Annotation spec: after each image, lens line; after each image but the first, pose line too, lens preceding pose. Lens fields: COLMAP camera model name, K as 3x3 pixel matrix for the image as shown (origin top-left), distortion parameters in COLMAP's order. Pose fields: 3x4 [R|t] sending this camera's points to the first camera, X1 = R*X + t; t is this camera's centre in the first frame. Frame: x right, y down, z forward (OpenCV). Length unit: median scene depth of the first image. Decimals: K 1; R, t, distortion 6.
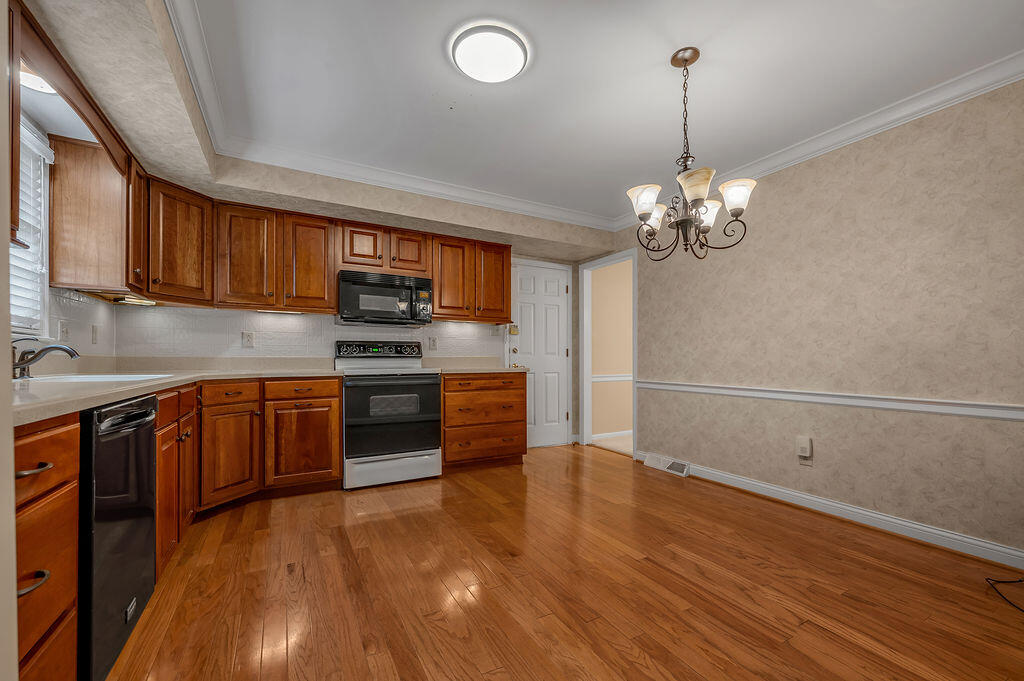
lens RADIAL K [[416.3, 0, 513.4], [0, 416.3, 357.2], [0, 0, 1]] dist [-0.001623, -0.000186]
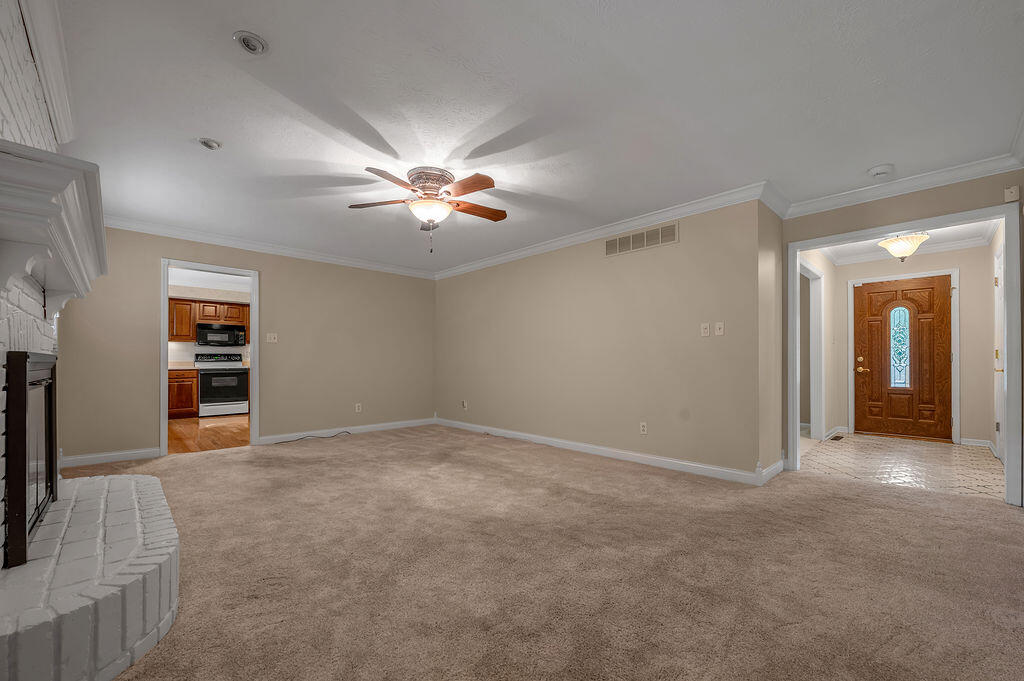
lens RADIAL K [[416.3, 0, 513.4], [0, 416.3, 357.2], [0, 0, 1]] dist [-0.001623, -0.000186]
pose [[0.970960, -0.000312, 0.239243, 0.715647], [0.001636, 0.999984, -0.005337, -0.007255], [-0.239238, 0.005573, 0.970945, -1.620525]]
